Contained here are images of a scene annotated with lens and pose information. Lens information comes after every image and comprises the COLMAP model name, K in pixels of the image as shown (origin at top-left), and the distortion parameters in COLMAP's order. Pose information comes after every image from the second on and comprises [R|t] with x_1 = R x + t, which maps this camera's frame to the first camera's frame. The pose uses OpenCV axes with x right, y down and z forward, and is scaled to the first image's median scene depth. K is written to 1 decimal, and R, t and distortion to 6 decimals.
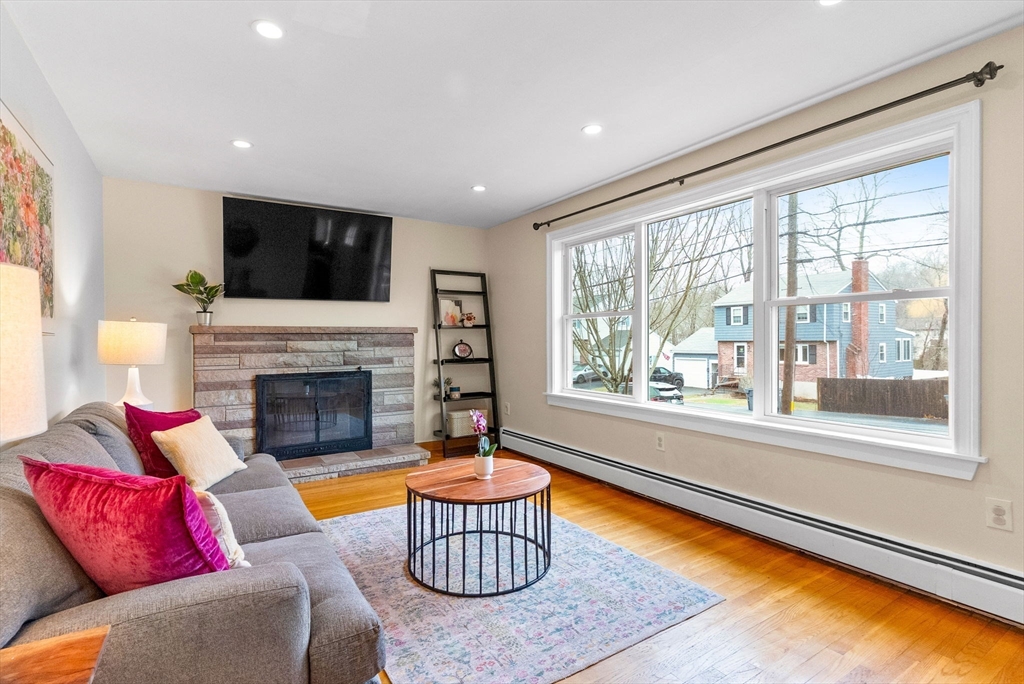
lens RADIAL K [[496.2, 0, 514.3], [0, 496.2, 340.8], [0, 0, 1]] dist [0.004075, -0.001123]
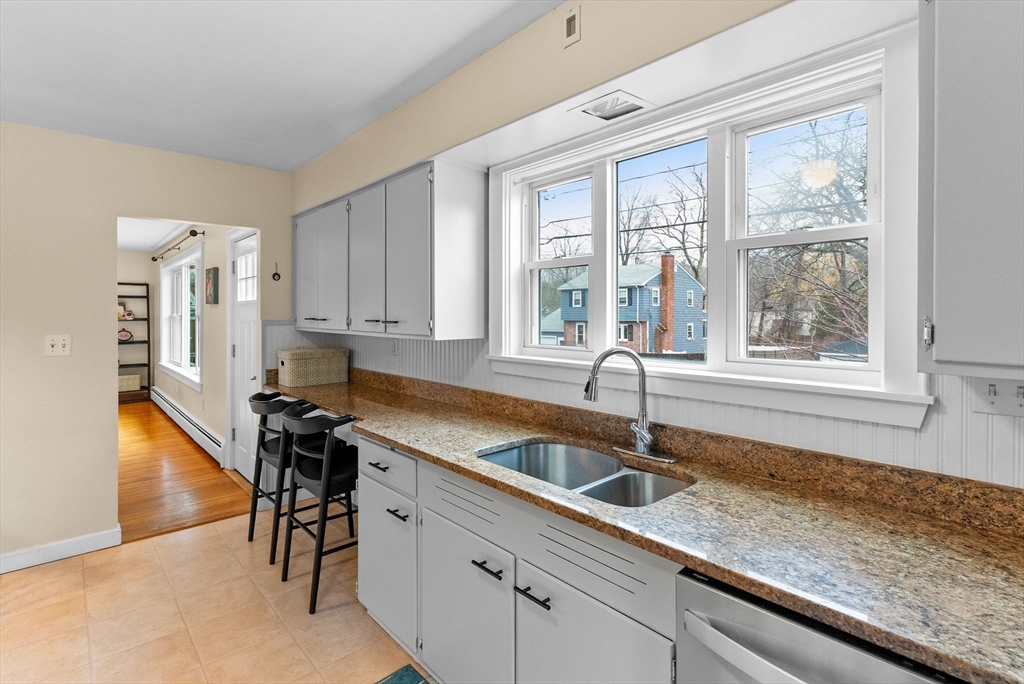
lens RADIAL K [[496.2, 0, 515.3], [0, 496.2, 322.5], [0, 0, 1]] dist [0.004075, -0.001123]
pose [[0.986339, 0.002271, 0.164715, 0.128417], [-0.003734, 0.999956, 0.008575, -0.005889], [-0.164688, -0.009073, 0.986304, -0.107874]]
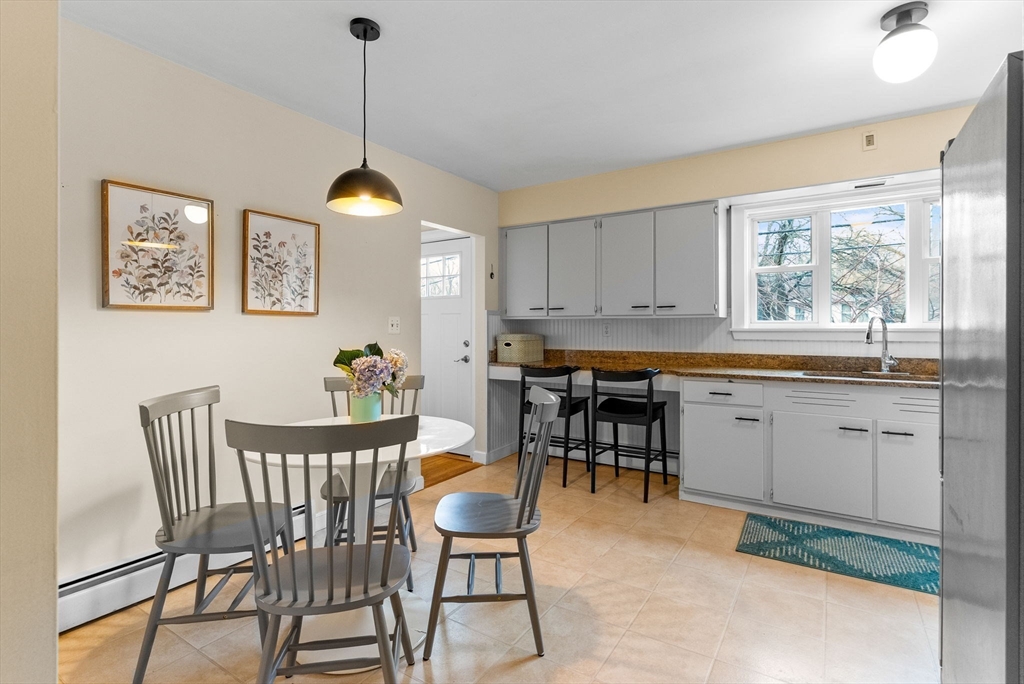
lens RADIAL K [[496.2, 0, 509.0], [0, 496.2, 335.1], [0, 0, 1]] dist [0.004075, -0.001123]
pose [[0.911433, -0.000598, 0.411449, -1.633319], [-0.001295, 0.999990, 0.004324, 0.131053], [-0.411447, -0.004474, 0.911423, -0.283379]]
